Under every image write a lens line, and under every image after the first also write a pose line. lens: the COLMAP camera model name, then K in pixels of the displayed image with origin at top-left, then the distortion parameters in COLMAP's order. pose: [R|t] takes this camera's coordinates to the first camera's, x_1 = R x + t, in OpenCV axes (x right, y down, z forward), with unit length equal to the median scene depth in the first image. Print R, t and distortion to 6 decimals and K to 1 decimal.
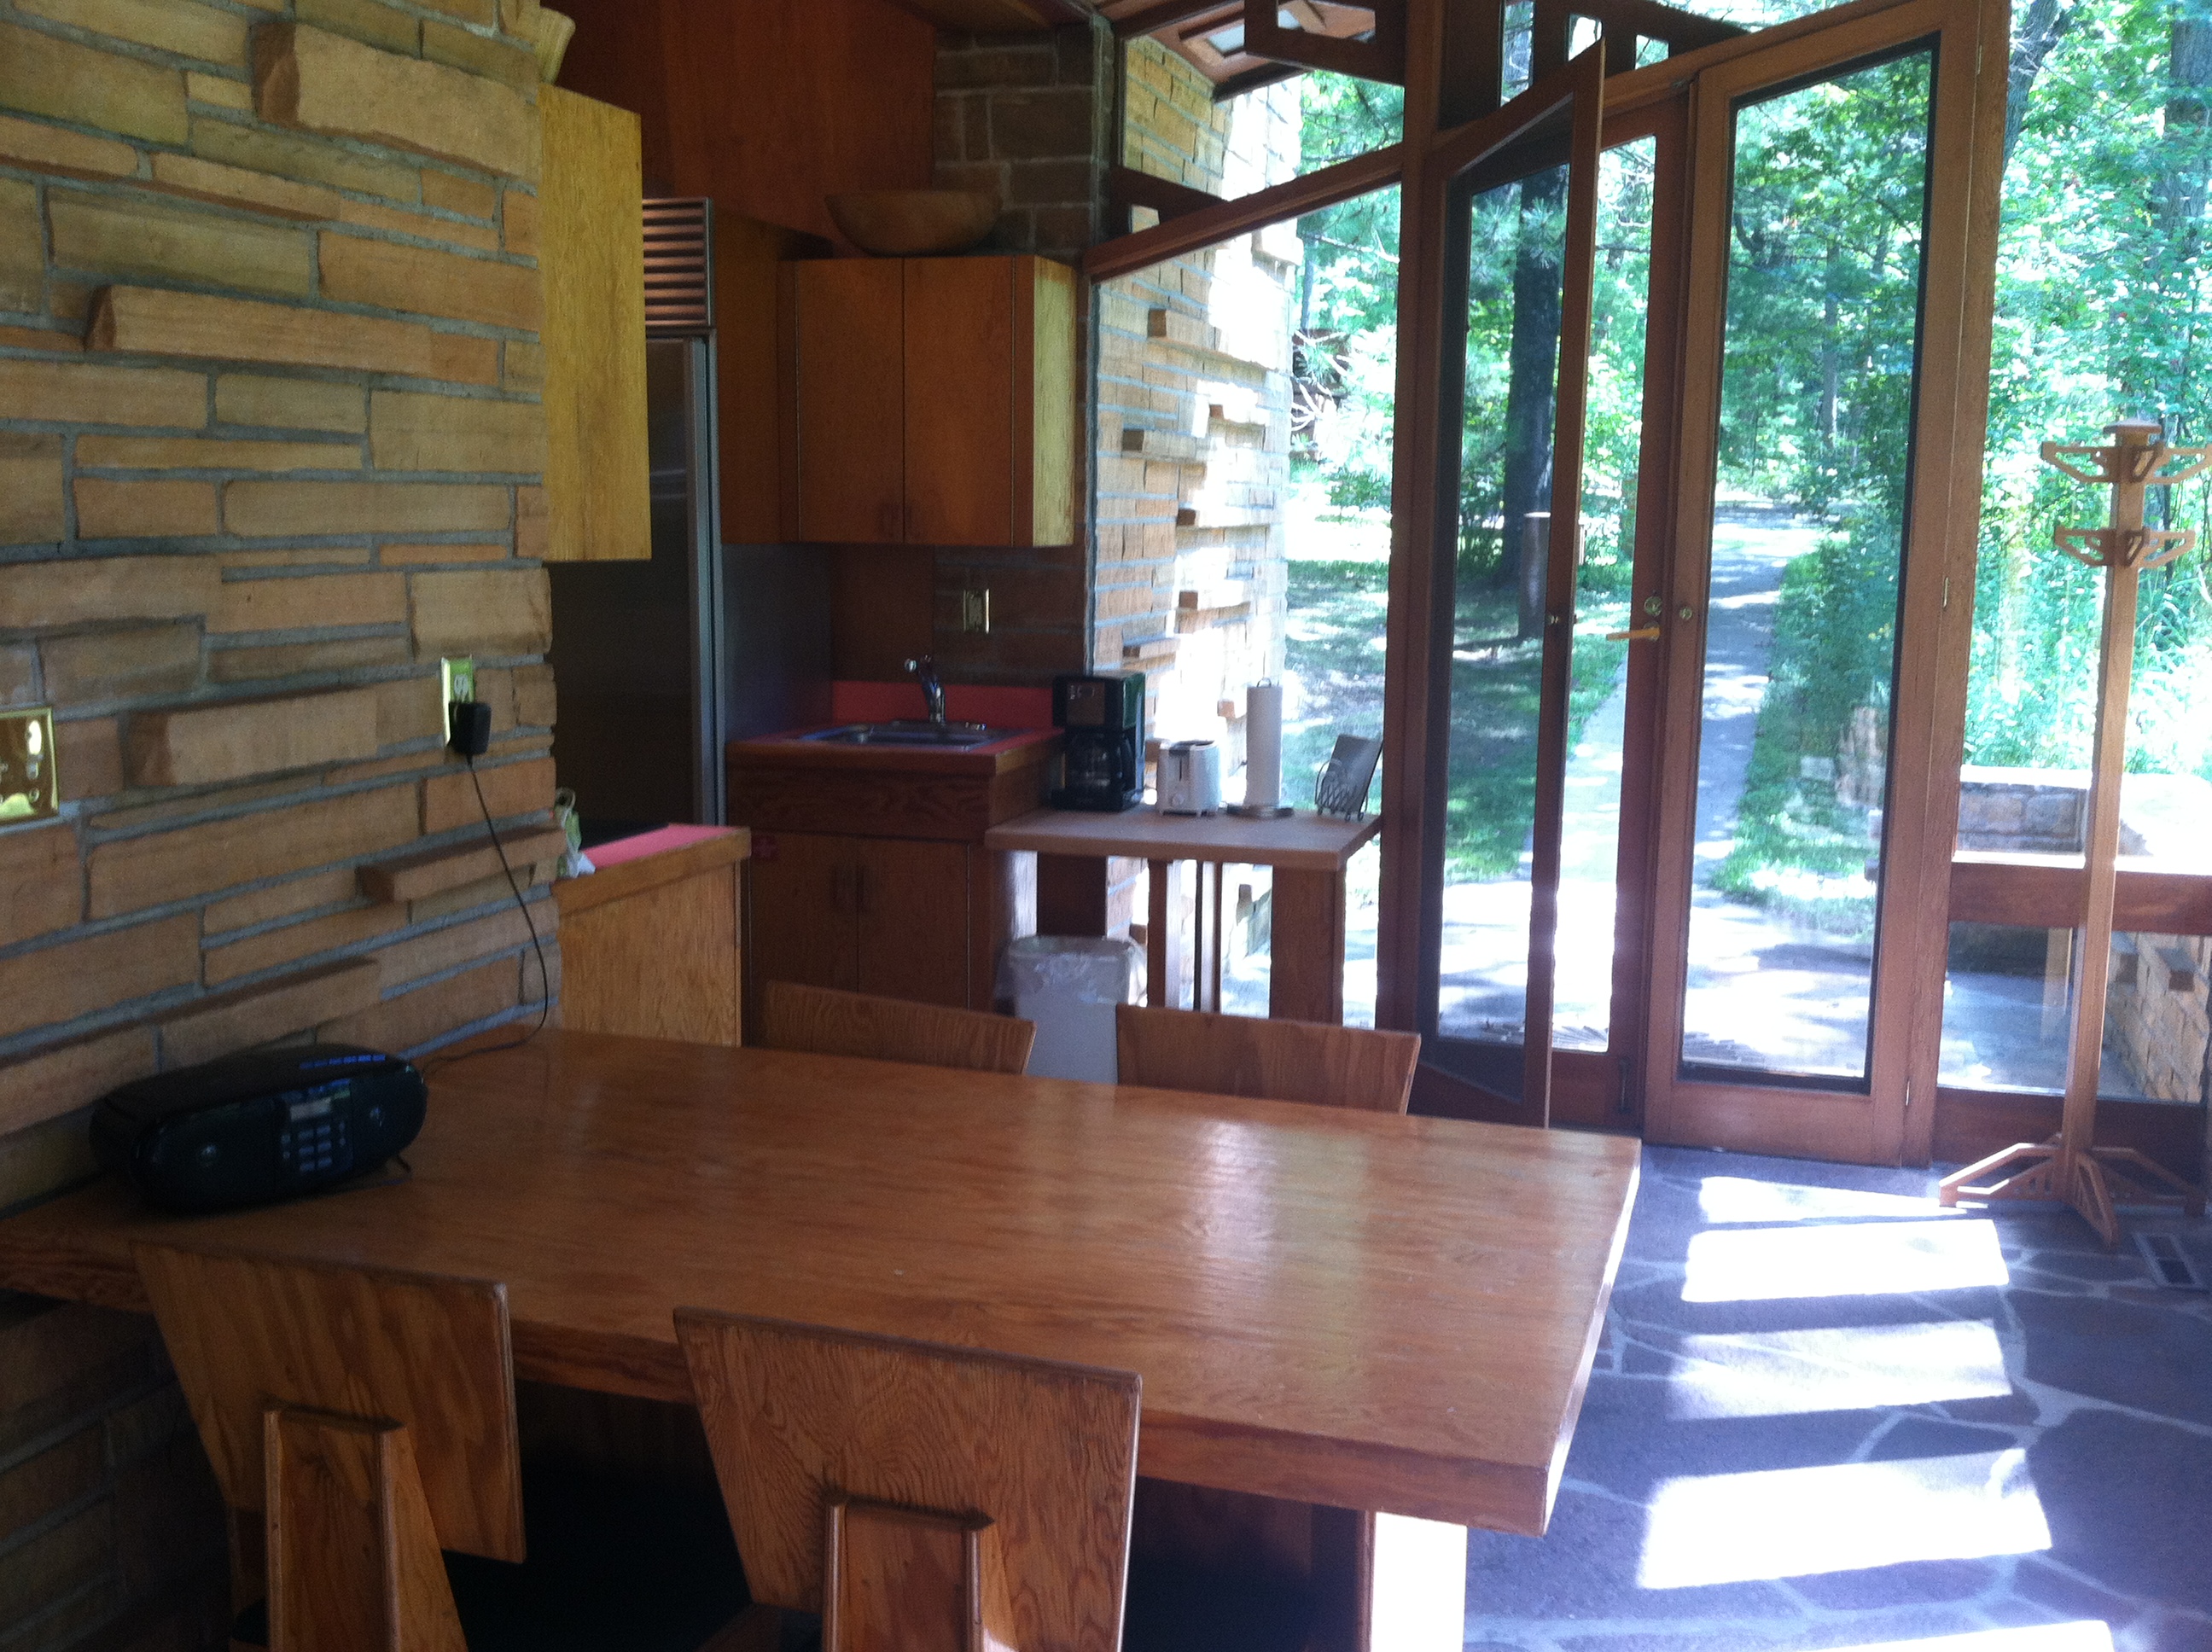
lens RADIAL K [[2180.7, 0, 1106.0], [0, 2180.7, 826.0], [0, 0, 1]] dist [0.060381, -0.273733]
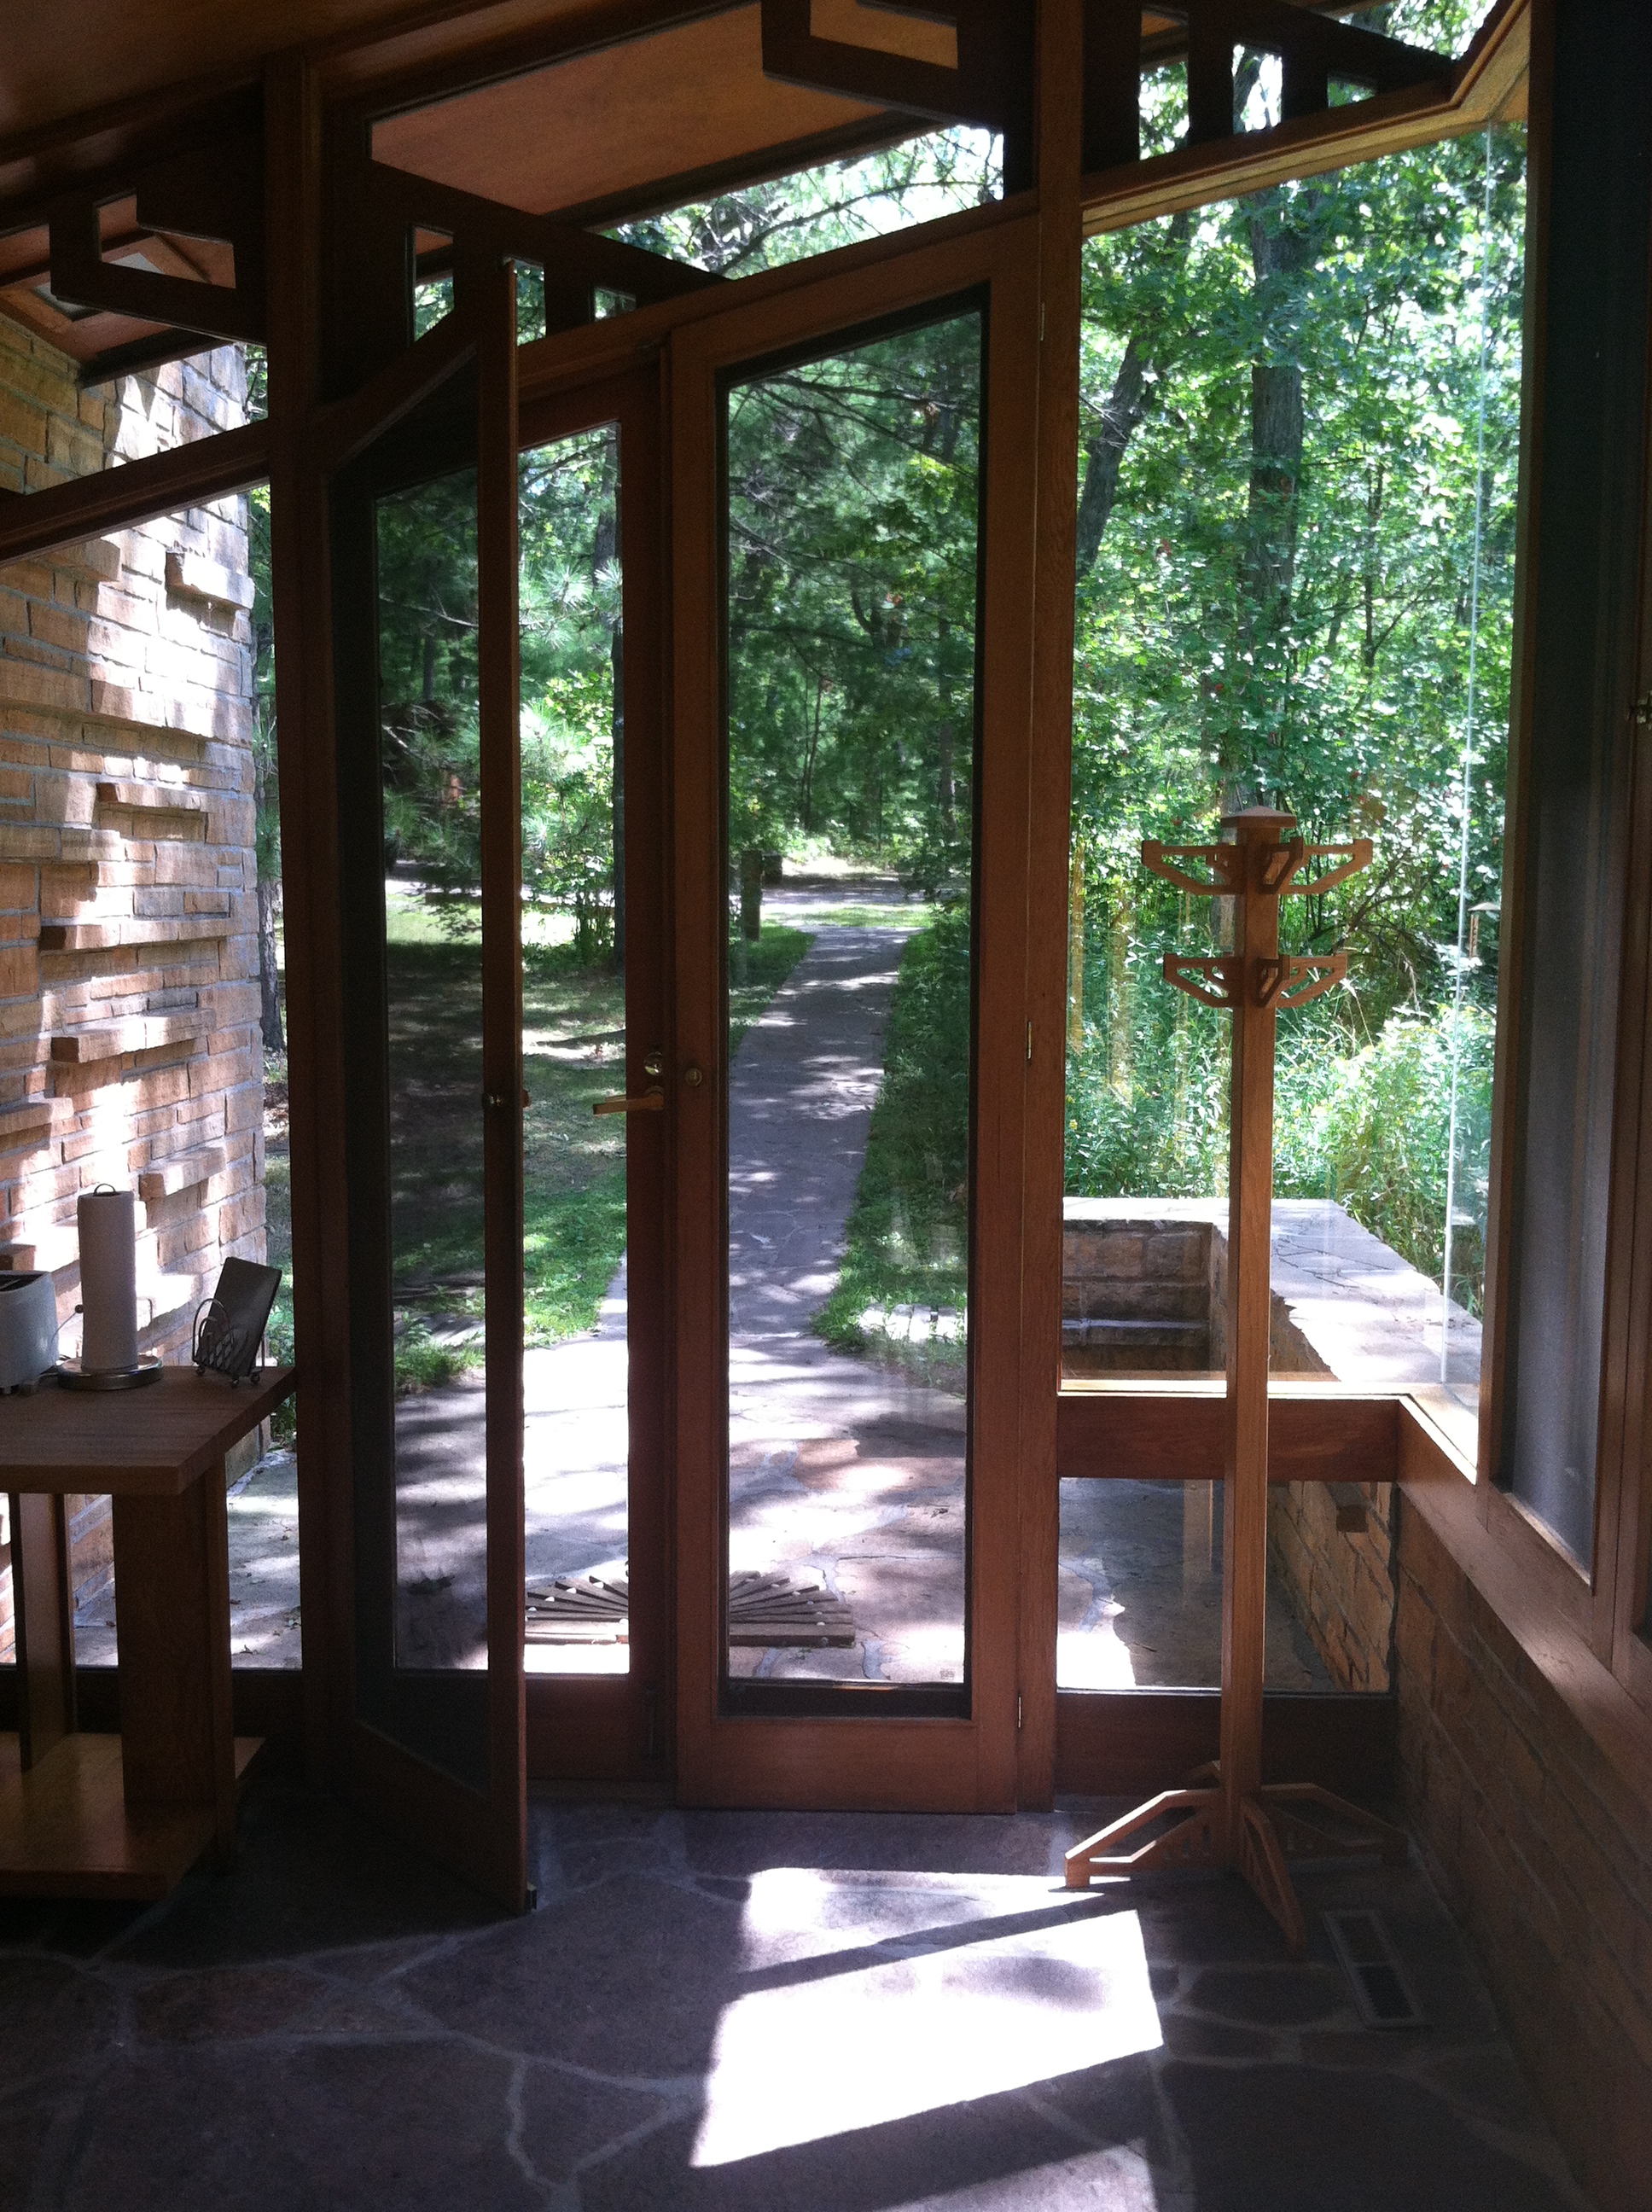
lens RADIAL K [[2235.2, 0, 826.0], [0, 2235.2, 1106.0], [0, 0, 1]] dist [0.128343, -0.548101]
pose [[0.966313, -0.036592, 0.254757, 0.051171], [0.048200, 0.998058, -0.039469, -0.024281], [-0.252818, 0.050419, 0.966199, 0.118615]]
